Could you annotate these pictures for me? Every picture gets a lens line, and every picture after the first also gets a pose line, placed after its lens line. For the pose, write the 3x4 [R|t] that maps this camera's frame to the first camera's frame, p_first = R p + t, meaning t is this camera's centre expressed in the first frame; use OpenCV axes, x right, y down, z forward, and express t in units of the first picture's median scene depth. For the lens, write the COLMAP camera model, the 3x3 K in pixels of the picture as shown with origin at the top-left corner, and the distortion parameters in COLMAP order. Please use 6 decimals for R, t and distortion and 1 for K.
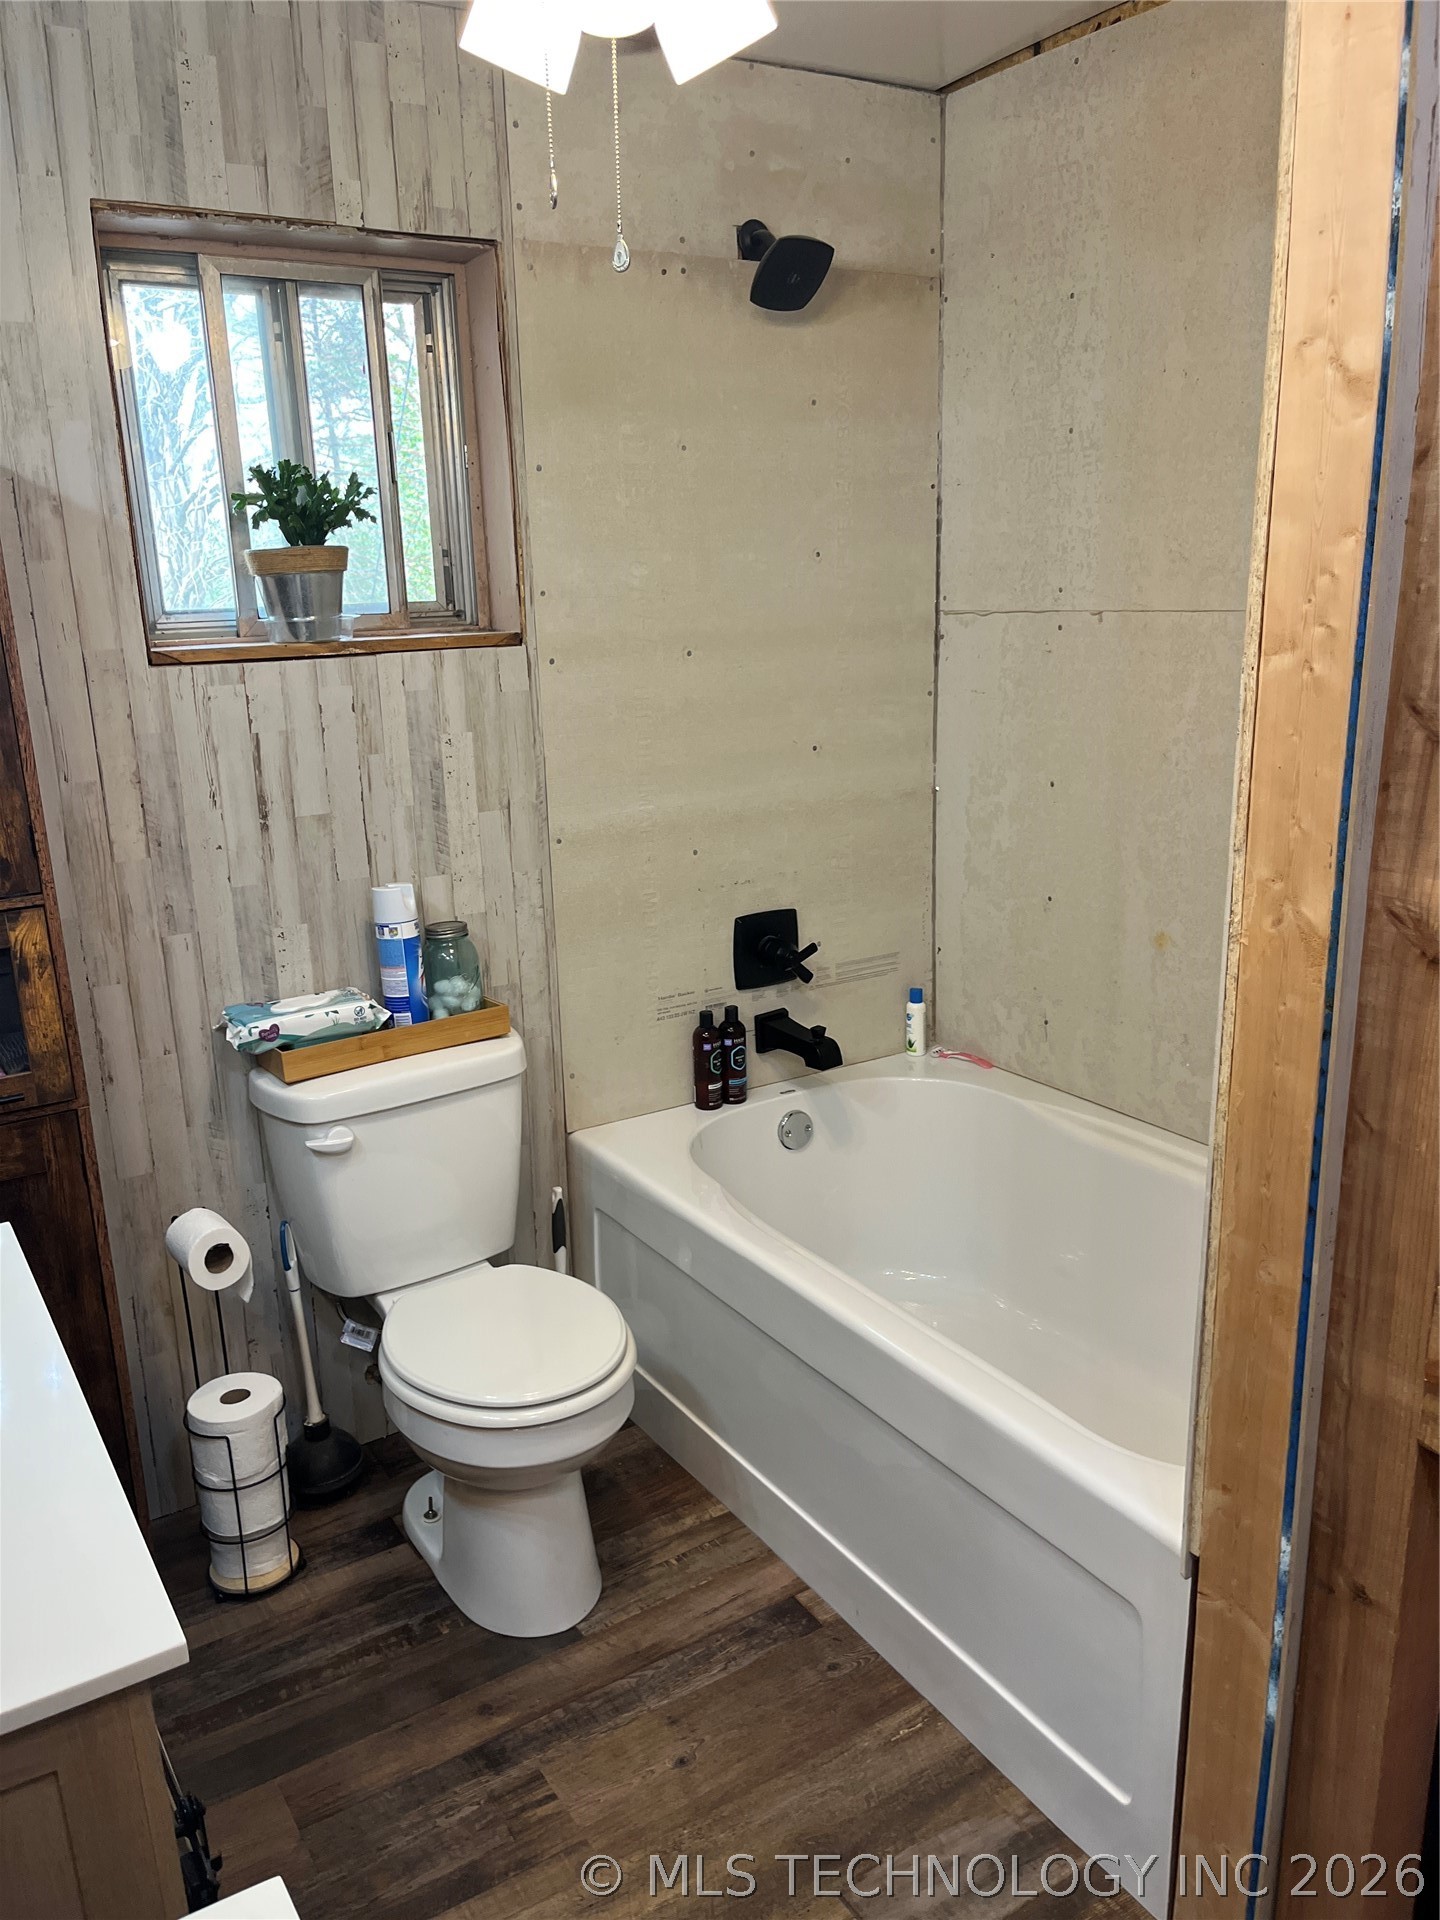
lens RADIAL K [[1453.4, 0, 715.5], [0, 1453.4, 970.3], [0, 0, 1]] dist [0.069204, -0.103219]
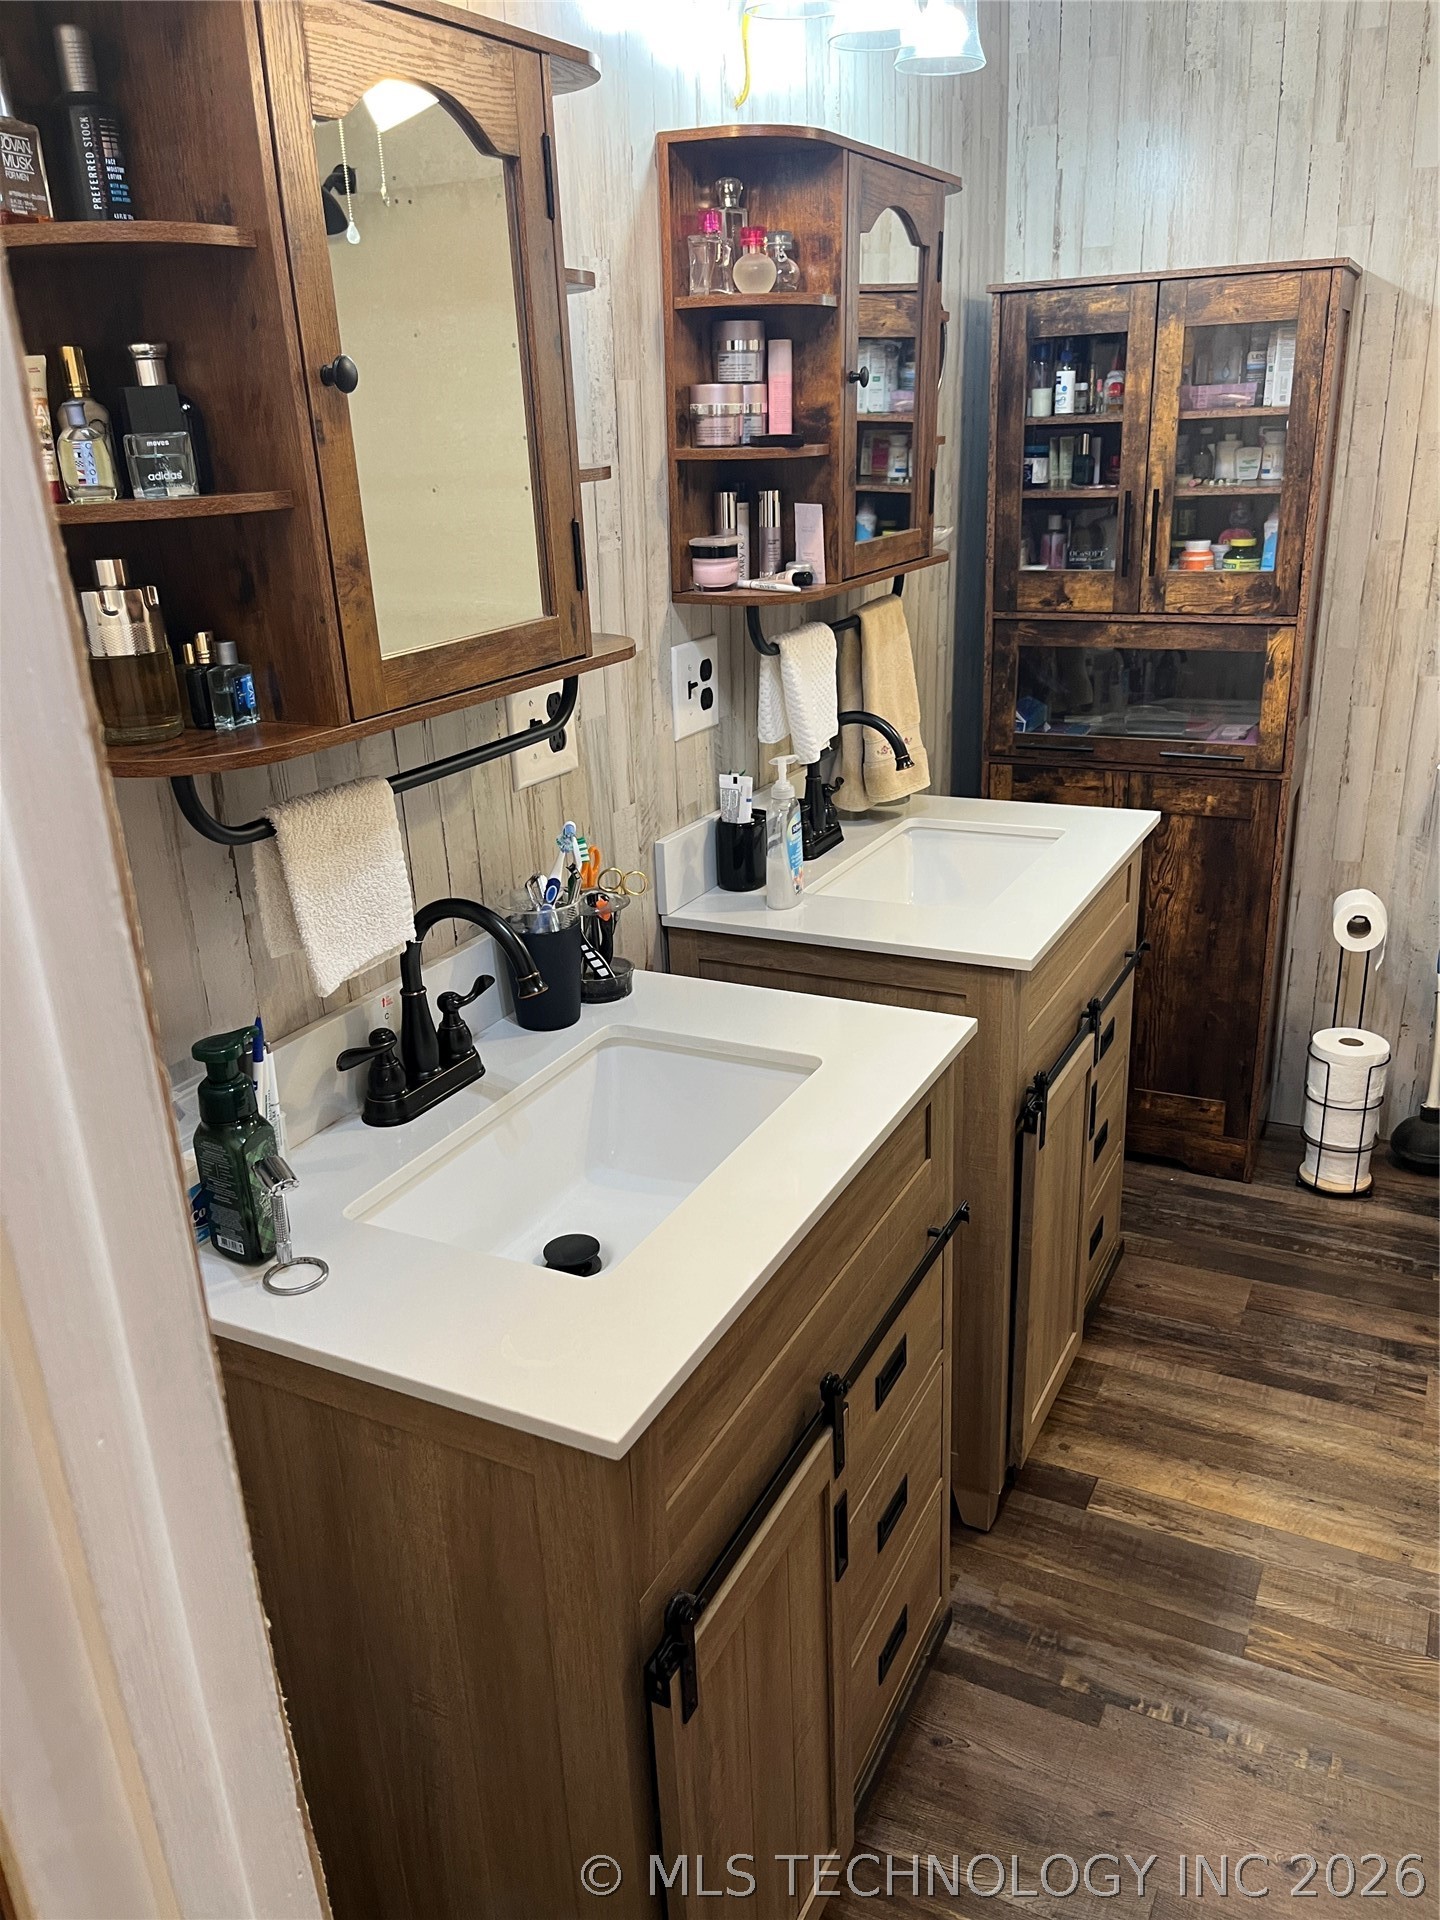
lens RADIAL K [[1453.4, 0, 727.5], [0, 1453.4, 974.0], [0, 0, 1]] dist [0.069204, -0.103219]
pose [[0.521363, 0.313421, -0.793692, 0.410155], [-0.202776, 0.948969, 0.241537, 0.037588], [0.828892, 0.035013, 0.558312, -0.178825]]
